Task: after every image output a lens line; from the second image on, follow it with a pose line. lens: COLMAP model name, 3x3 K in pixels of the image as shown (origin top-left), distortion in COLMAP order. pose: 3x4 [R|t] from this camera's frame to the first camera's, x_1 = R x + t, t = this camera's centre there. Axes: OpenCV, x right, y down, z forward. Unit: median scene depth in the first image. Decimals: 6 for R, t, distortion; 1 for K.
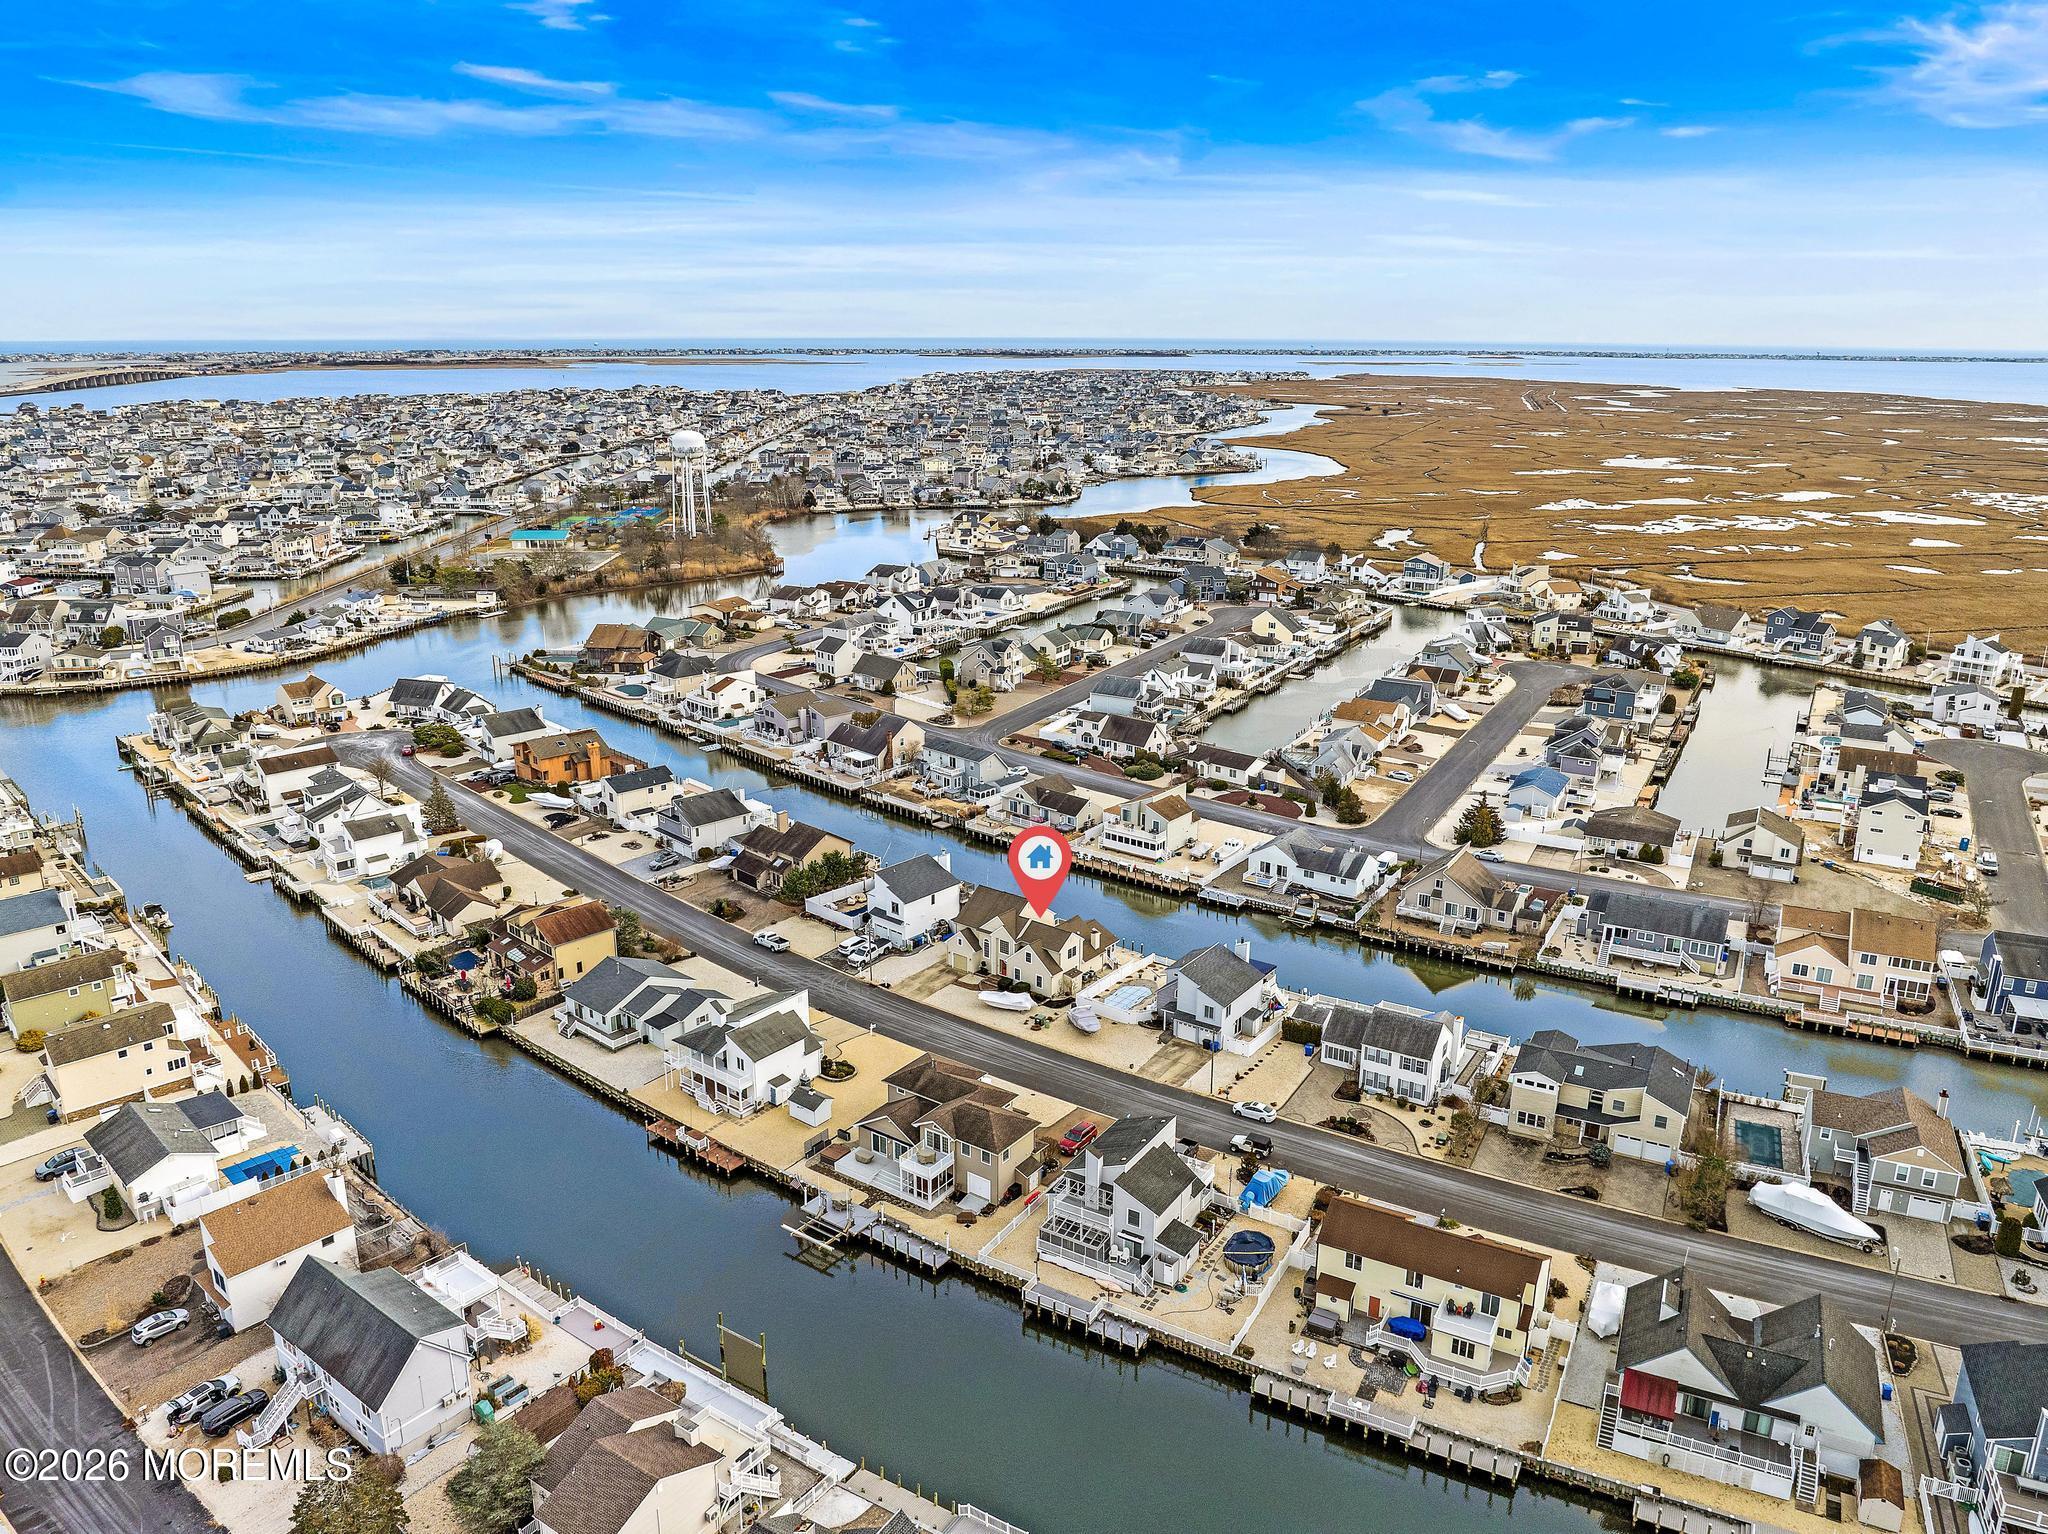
lens RADIAL K [[1456.9, 0, 1024.0], [0, 1456.9, 767.0], [0, 0, 1]] dist [-0.036542, -0.002219]
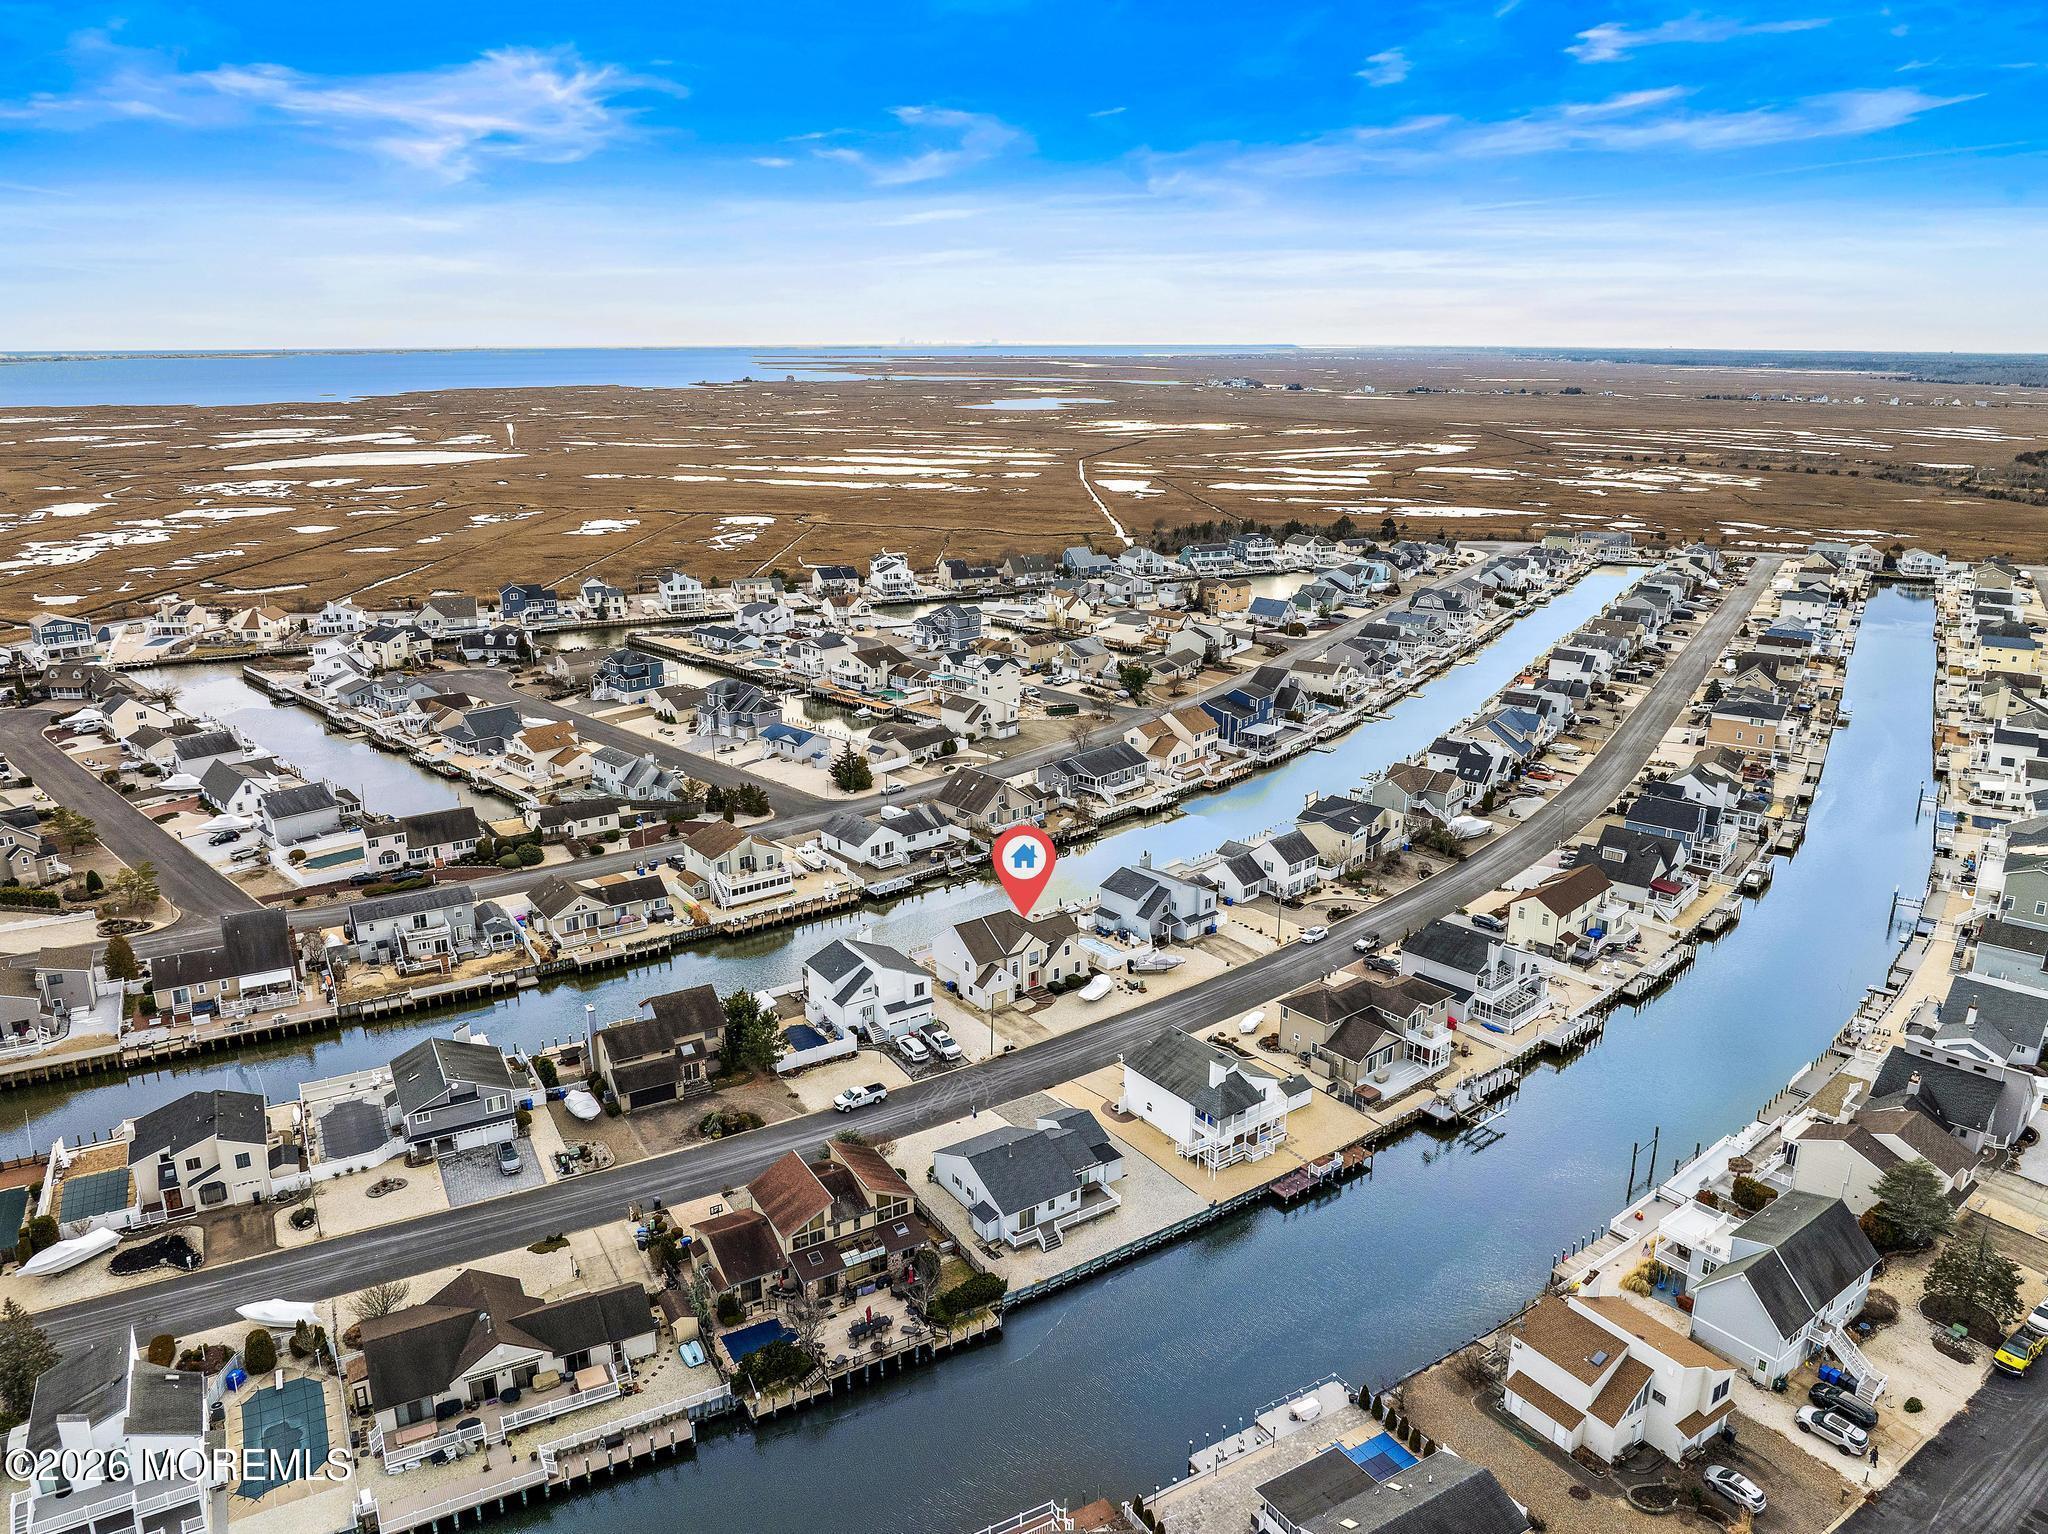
lens RADIAL K [[1456.9, 0, 1024.0], [0, 1456.9, 767.0], [0, 0, 1]] dist [-0.036542, -0.002219]
pose [[0.262072, -0.277550, 0.924275, -0.804933], [0.277943, 0.938876, 0.203125, -0.181068], [-0.924157, 0.203662, 0.323196, 0.593771]]
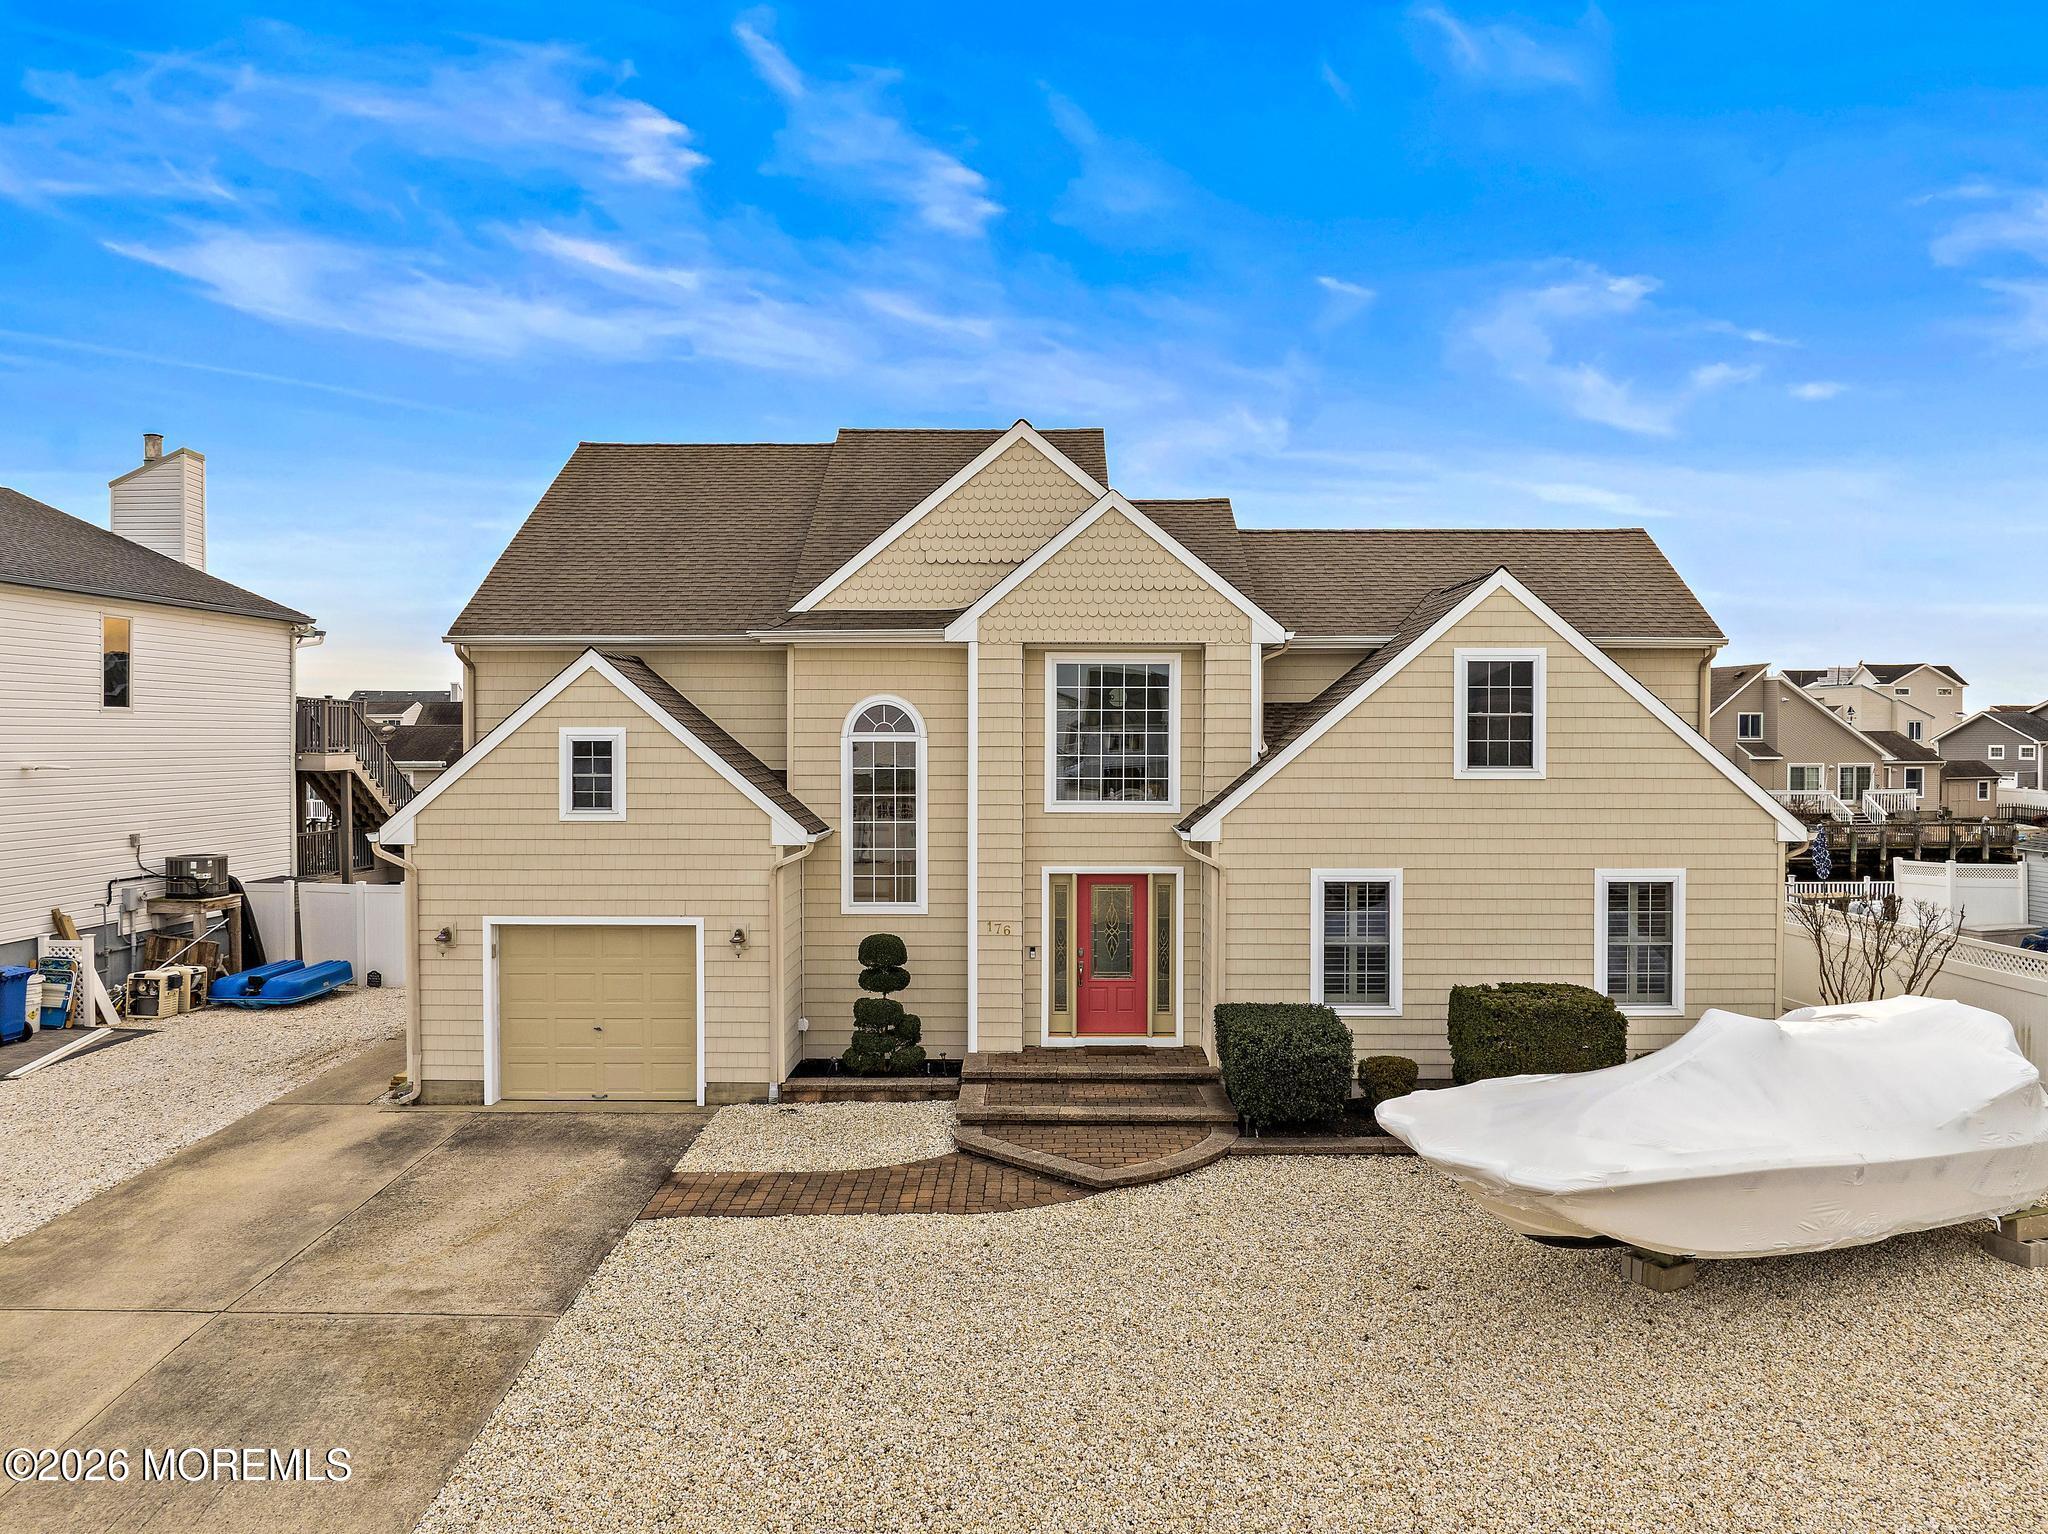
lens RADIAL K [[1456.9, 0, 1024.0], [0, 1456.9, 767.0], [0, 0, 1]] dist [-0.036542, -0.002219]
pose [[0.796164, -0.018630, 0.604794, -0.070203], [0.174664, 0.964053, -0.200235, 0.130884], [-0.579323, 0.265056, 0.770798, 0.834939]]
